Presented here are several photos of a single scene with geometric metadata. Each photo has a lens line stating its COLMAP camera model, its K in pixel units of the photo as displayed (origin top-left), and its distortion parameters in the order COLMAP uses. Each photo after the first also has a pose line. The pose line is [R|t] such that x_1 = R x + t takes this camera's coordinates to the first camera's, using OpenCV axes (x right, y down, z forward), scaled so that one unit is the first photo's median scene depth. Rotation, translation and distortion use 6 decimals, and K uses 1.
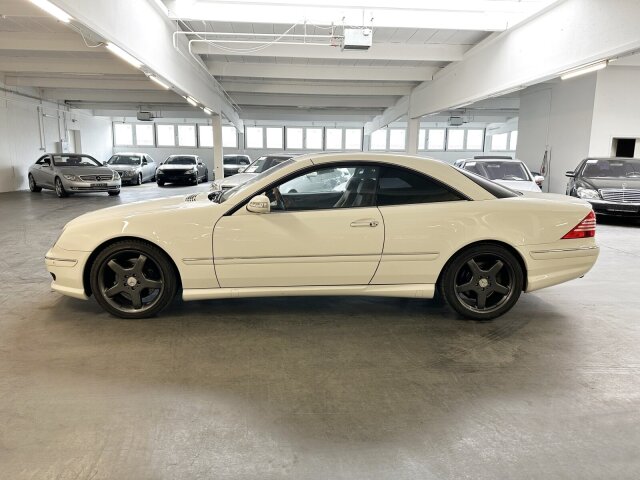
lens RADIAL K [[441.6, 0, 320.0], [0, 441.6, 240.0], [0, 0, 1]] dist [-0.007467, -0.002705]
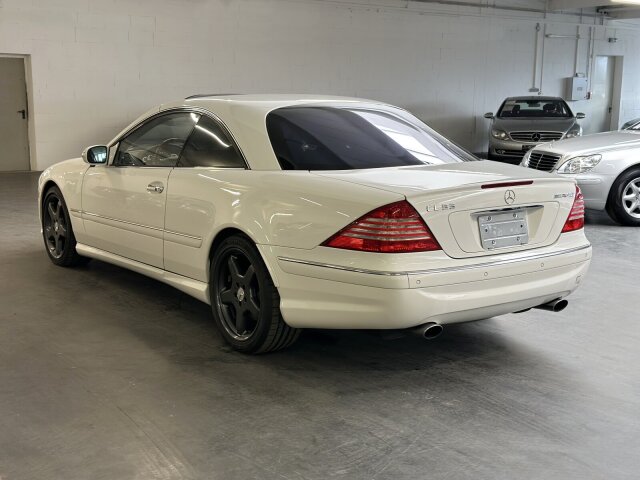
lens RADIAL K [[897.2, 0, 320.0], [0, 897.2, 240.0], [0, 0, 1]] dist [0.011767, -0.029381]
pose [[0.508125, 0.118823, -0.853047, 0.364001], [-0.145598, 0.988034, 0.050898, -0.015568], [0.848887, 0.098340, 0.519345, 0.094856]]
